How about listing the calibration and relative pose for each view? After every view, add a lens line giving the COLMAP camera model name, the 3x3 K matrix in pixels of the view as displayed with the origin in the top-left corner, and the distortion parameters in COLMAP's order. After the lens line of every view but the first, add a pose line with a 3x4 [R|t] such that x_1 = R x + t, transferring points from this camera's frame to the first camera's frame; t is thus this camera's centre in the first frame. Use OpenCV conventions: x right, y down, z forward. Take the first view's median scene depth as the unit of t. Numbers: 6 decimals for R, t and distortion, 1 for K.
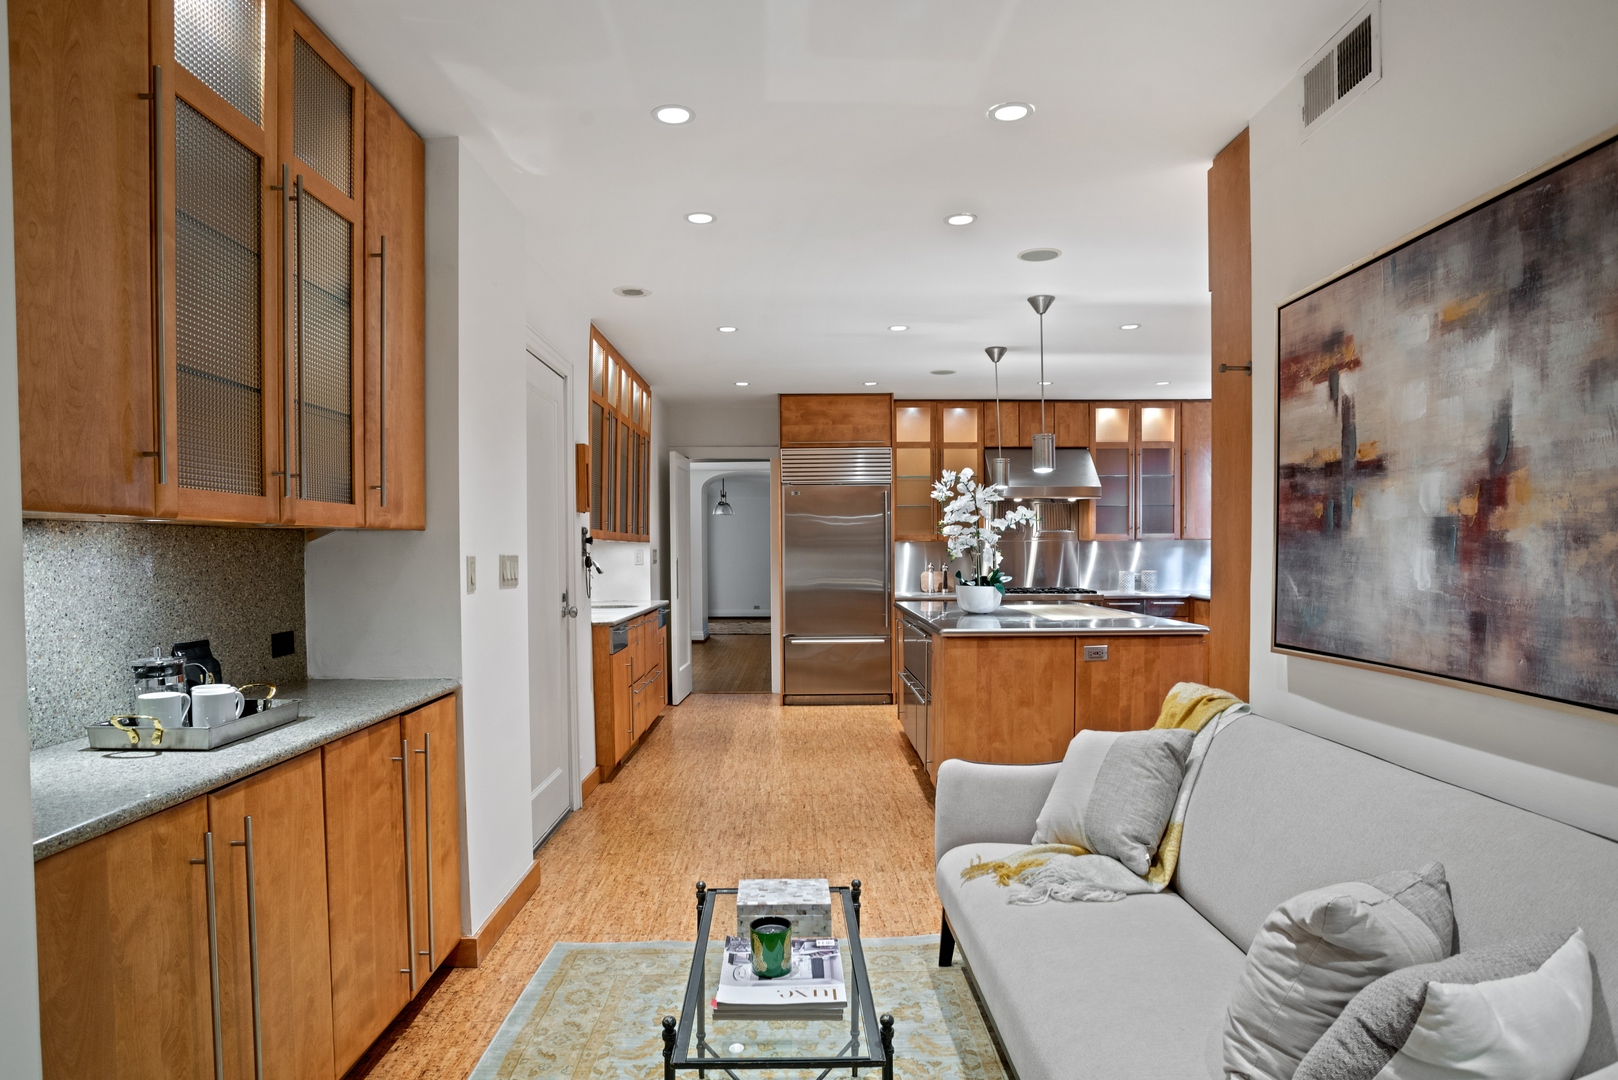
lens RADIAL K [[932.4, 0, 817.2], [0, 932.4, 552.4], [0, 0, 1]] dist [-0.056315, 0.017559]
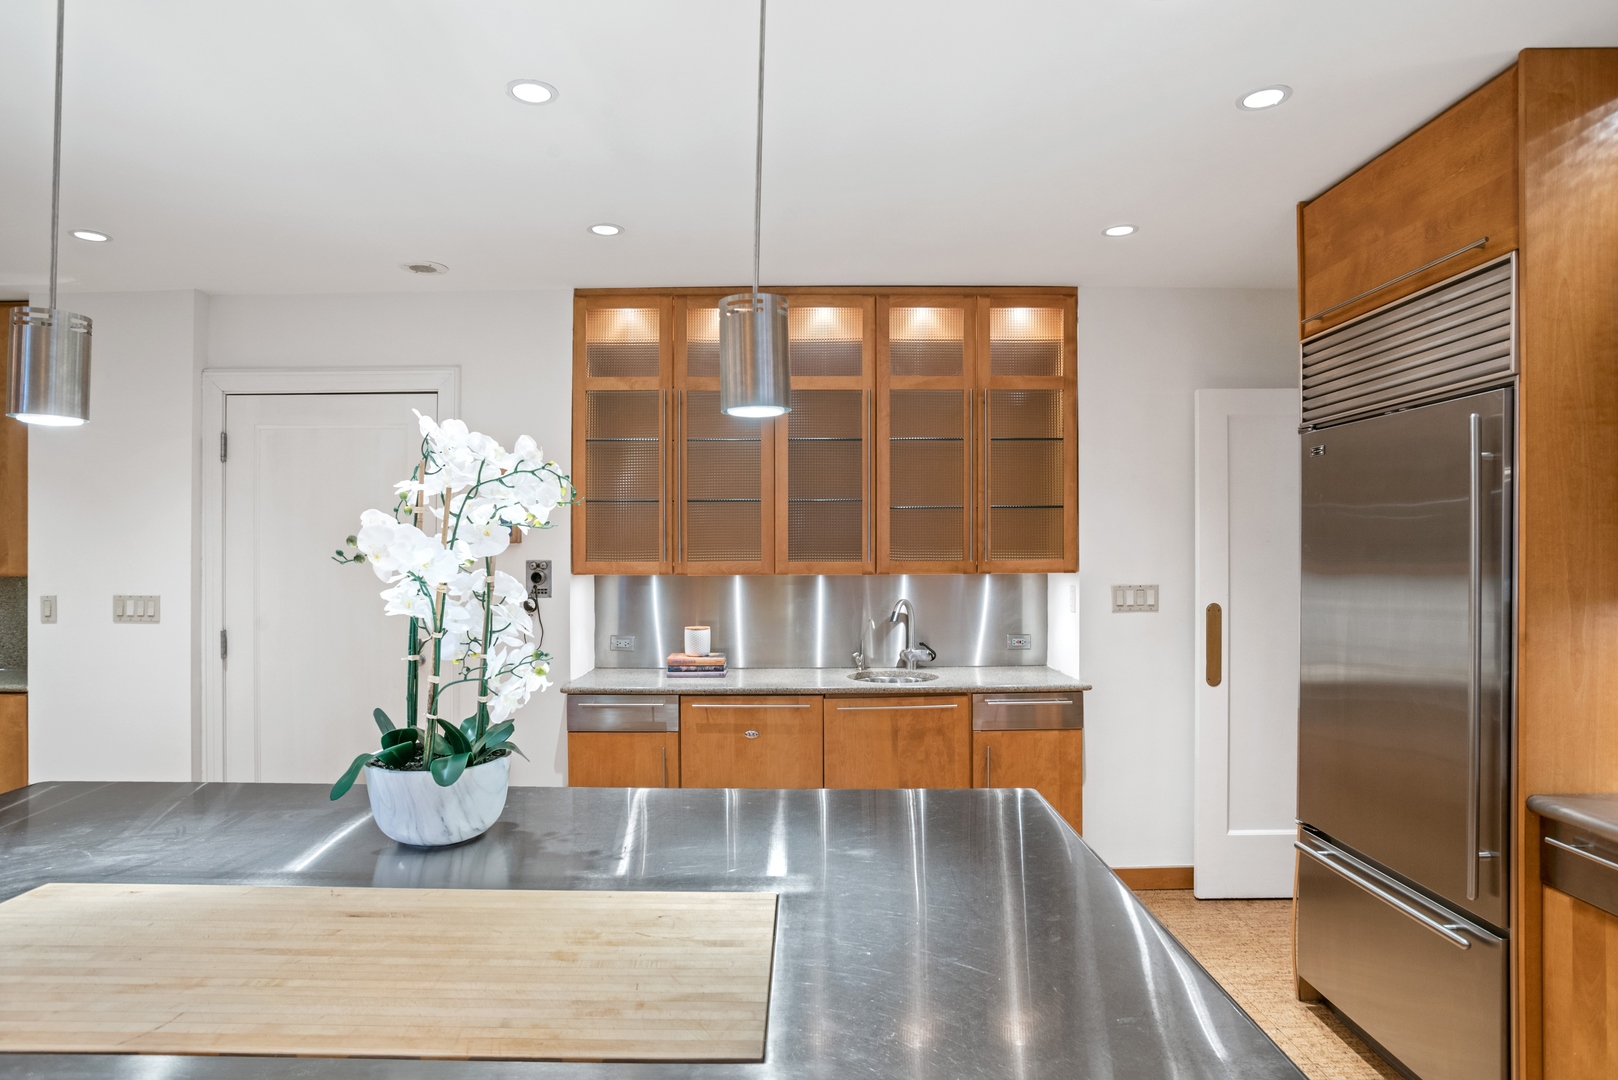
lens RADIAL K [[932.4, 0, 814.3], [0, 932.4, 538.7], [0, 0, 1]] dist [-0.056315, 0.017559]
pose [[-0.009489, -0.002875, -0.999951, 0.348071], [0.002621, 0.999992, -0.002900, -0.027374], [0.999952, -0.002649, -0.009481, 0.796434]]
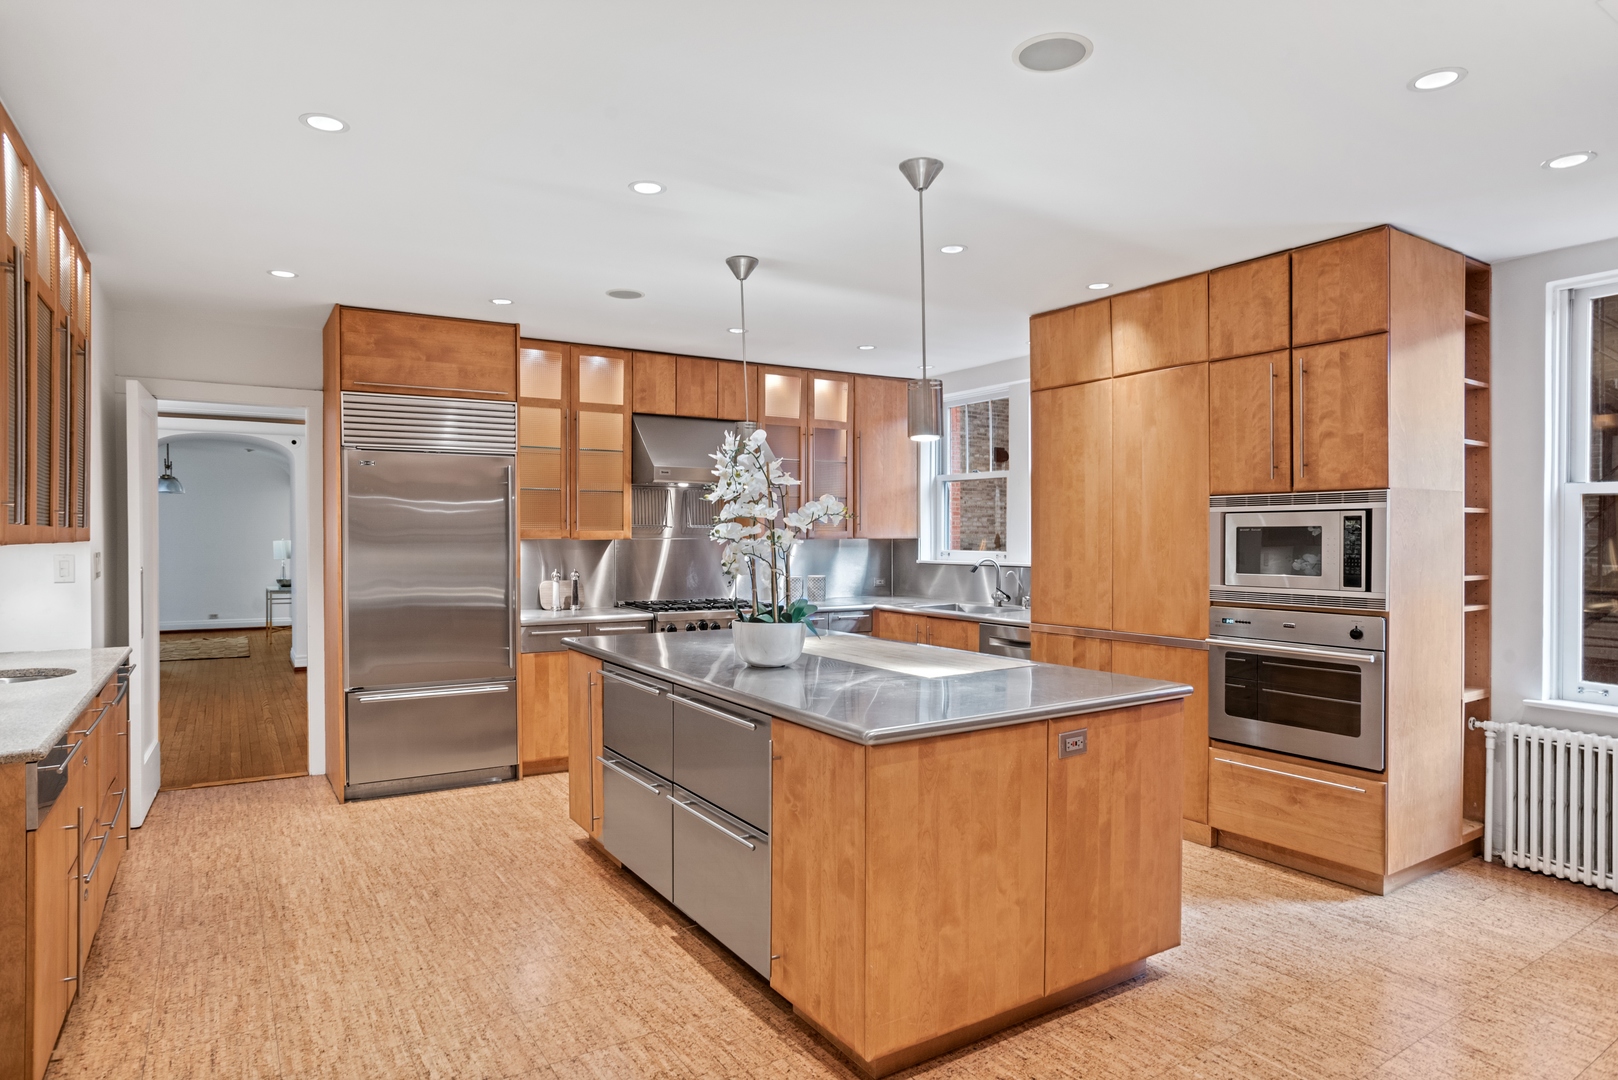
lens RADIAL K [[932.4, 0, 809.1], [0, 932.4, 525.4], [0, 0, 1]] dist [-0.056315, 0.017559]
pose [[0.857885, 0.011968, 0.513703, -0.084708], [-0.004159, 0.999858, -0.016349, -0.011950], [-0.513826, 0.011889, 0.857812, 0.306189]]
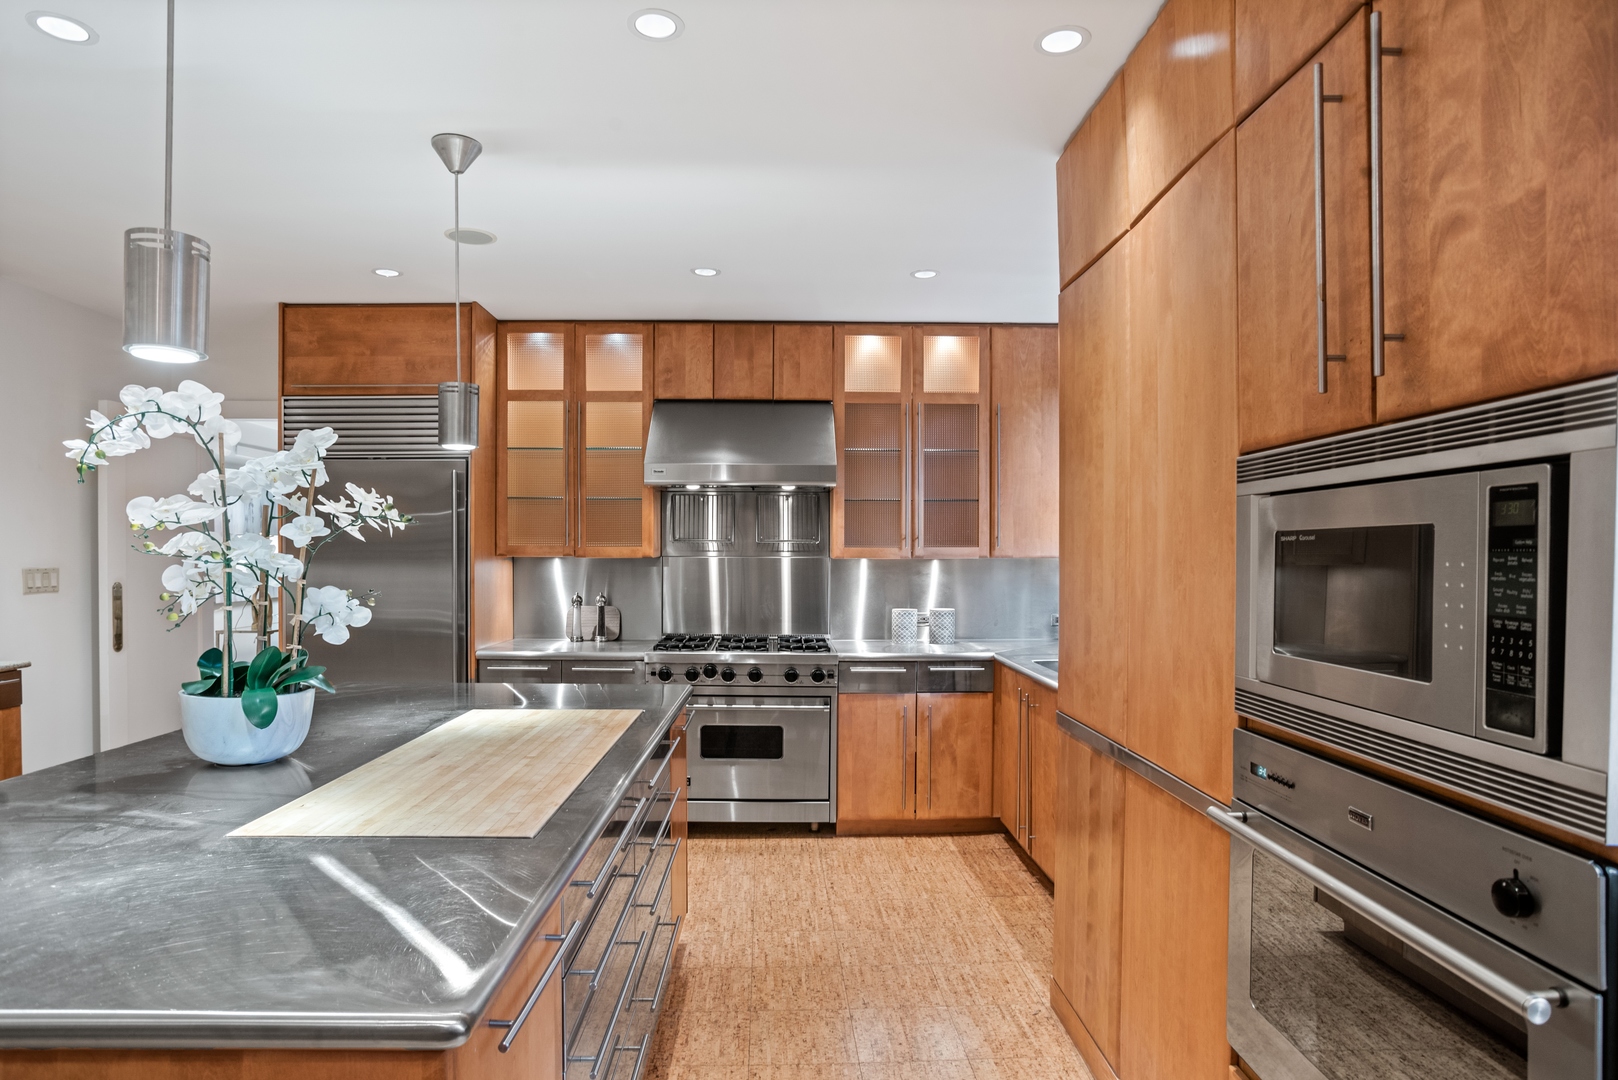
lens RADIAL K [[932.4, 0, 762.4], [0, 932.4, 555.4], [0, 0, 1]] dist [-0.056315, 0.017559]
pose [[0.999917, 0.009641, -0.008561, 0.267900], [-0.009648, 0.999953, -0.000773, -0.014031], [0.008553, 0.000856, 0.999963, 0.425498]]
